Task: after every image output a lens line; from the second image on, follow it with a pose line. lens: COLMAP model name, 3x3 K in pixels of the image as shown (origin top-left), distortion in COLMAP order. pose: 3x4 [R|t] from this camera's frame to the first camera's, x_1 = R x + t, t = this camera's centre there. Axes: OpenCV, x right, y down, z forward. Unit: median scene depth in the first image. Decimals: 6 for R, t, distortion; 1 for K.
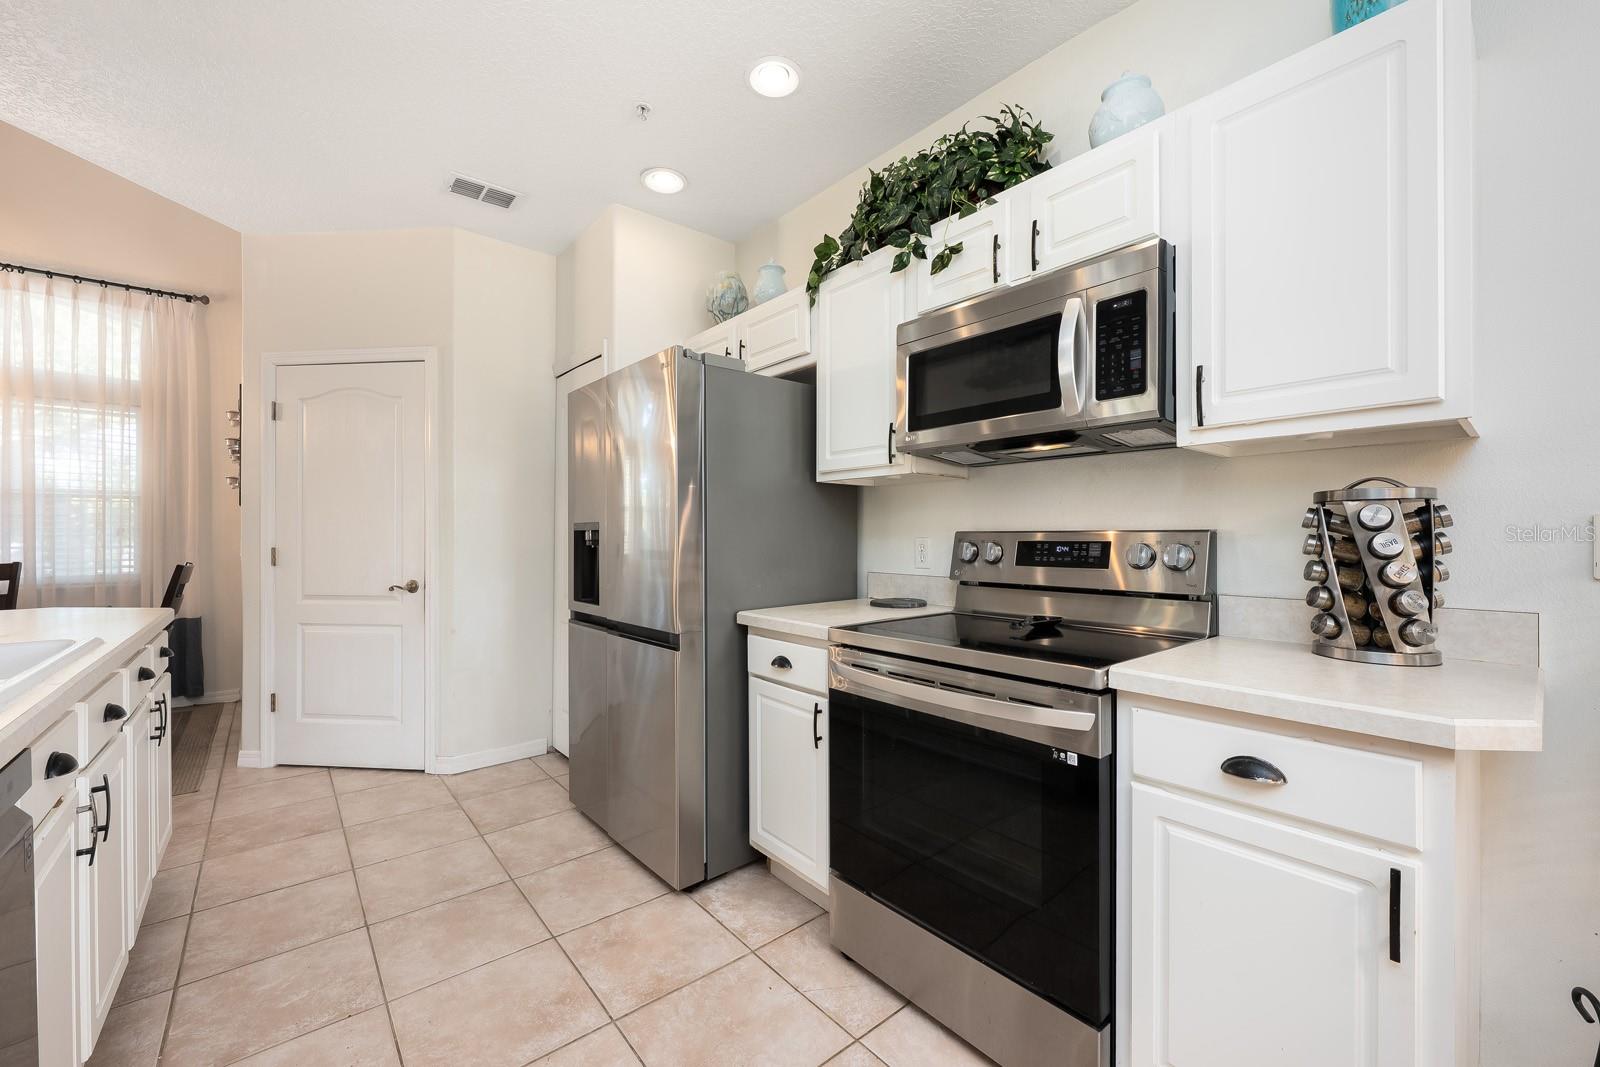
lens RADIAL K [[633.8, 0, 802.1], [0, 633.8, 538.9], [0, 0, 1]] dist [-0.002642, 0.000392]
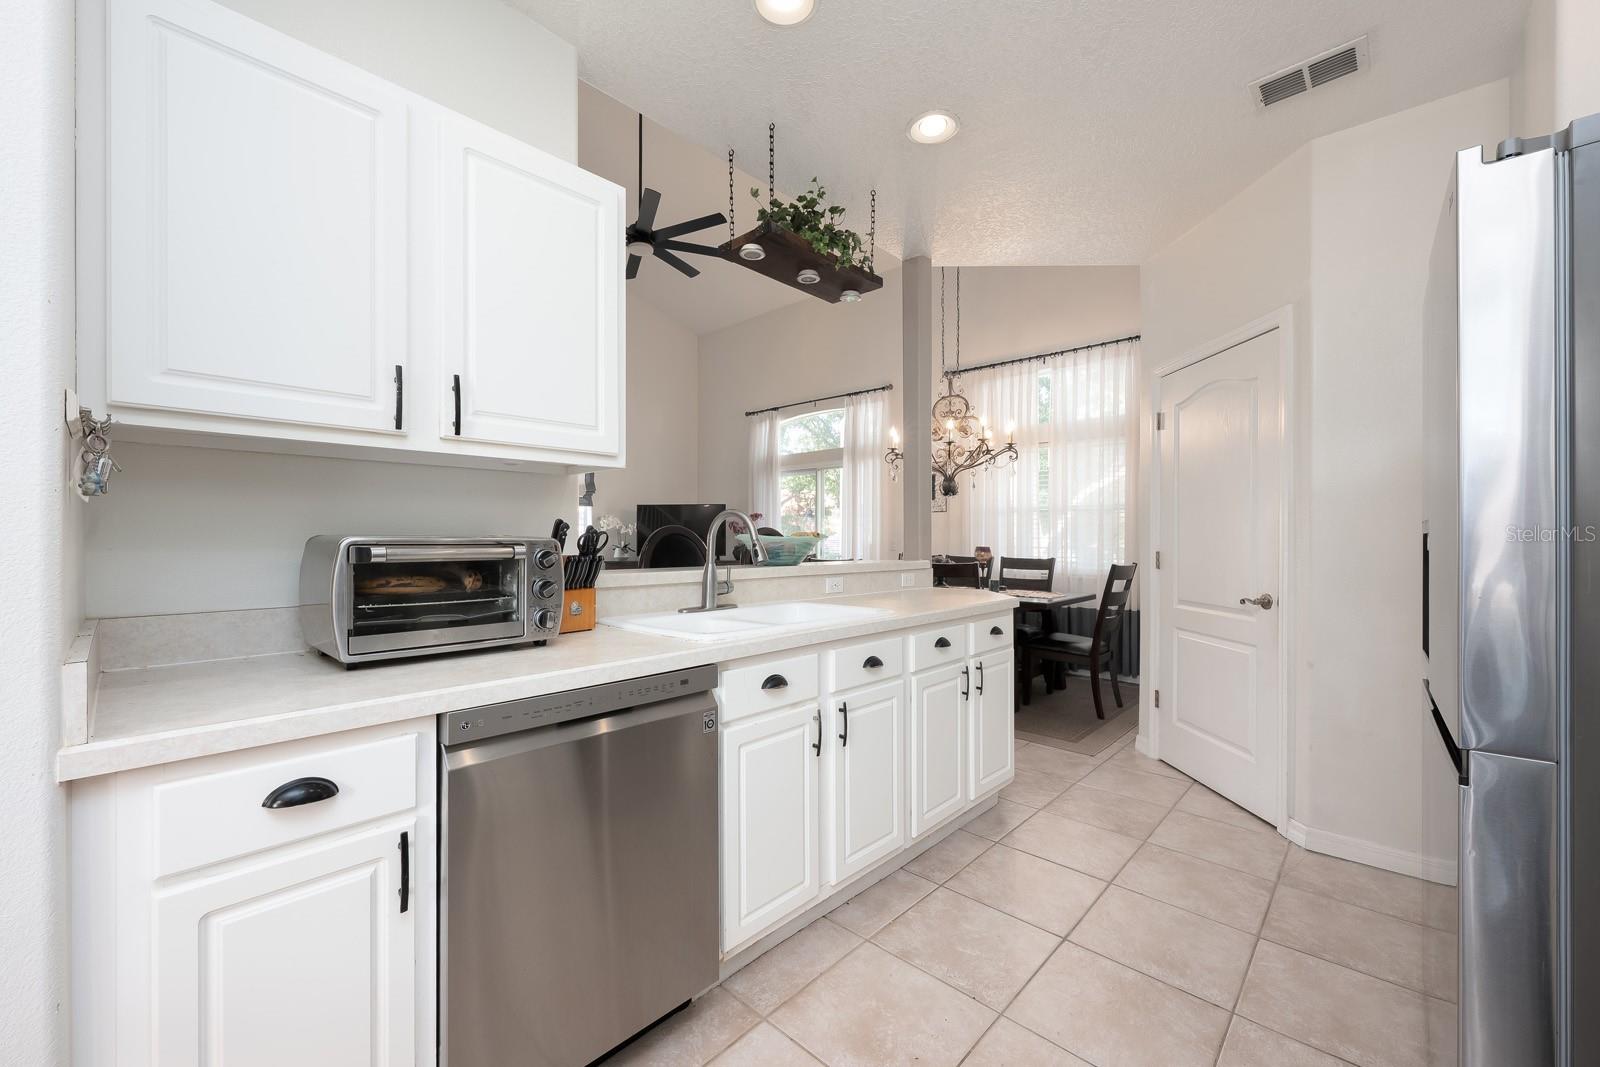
lens RADIAL K [[633.8, 0, 791.4], [0, 633.8, 540.7], [0, 0, 1]] dist [-0.002642, 0.000392]
pose [[0.109474, 0.004619, -0.993979, 0.159559], [-0.006582, 0.999971, 0.003922, -0.004879], [0.993968, 0.006113, 0.109501, 0.312434]]
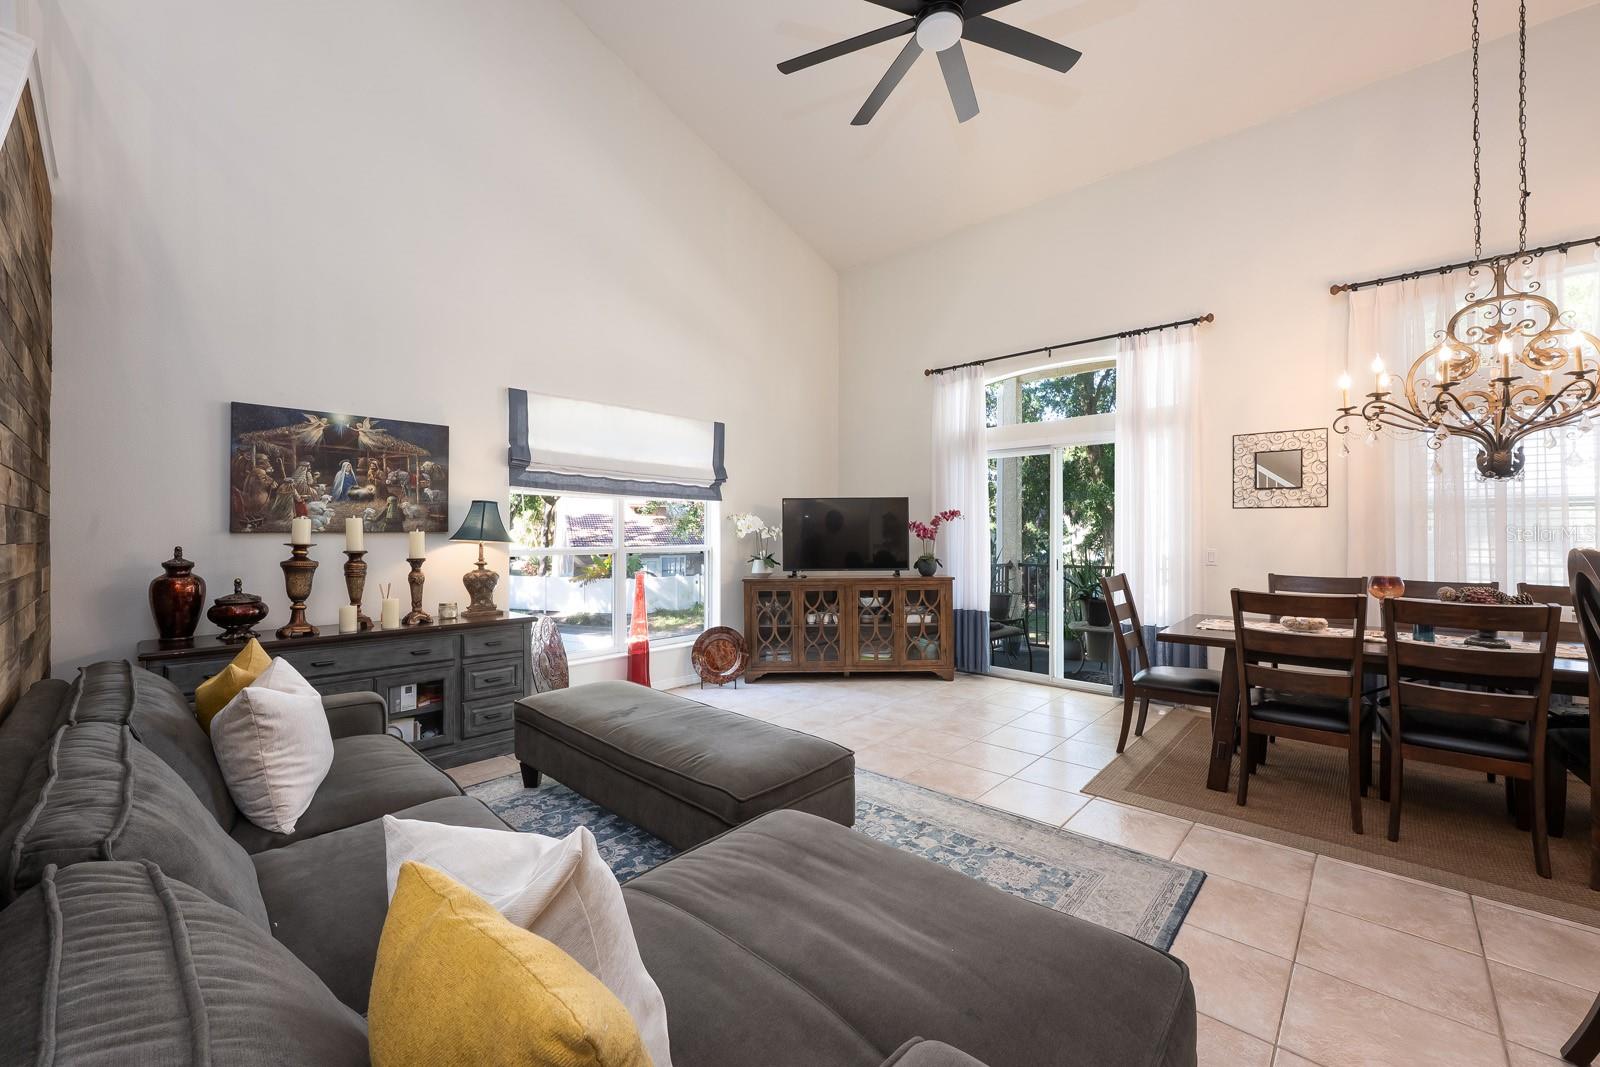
lens RADIAL K [[633.8, 0, 798.3], [0, 633.8, 534.8], [0, 0, 1]] dist [-0.002642, 0.000392]
pose [[0.126381, 0.000529, -0.991982, -0.720277], [-0.001696, 0.999999, 0.000317, -0.035410], [0.991980, 0.001643, 0.126381, -0.258616]]
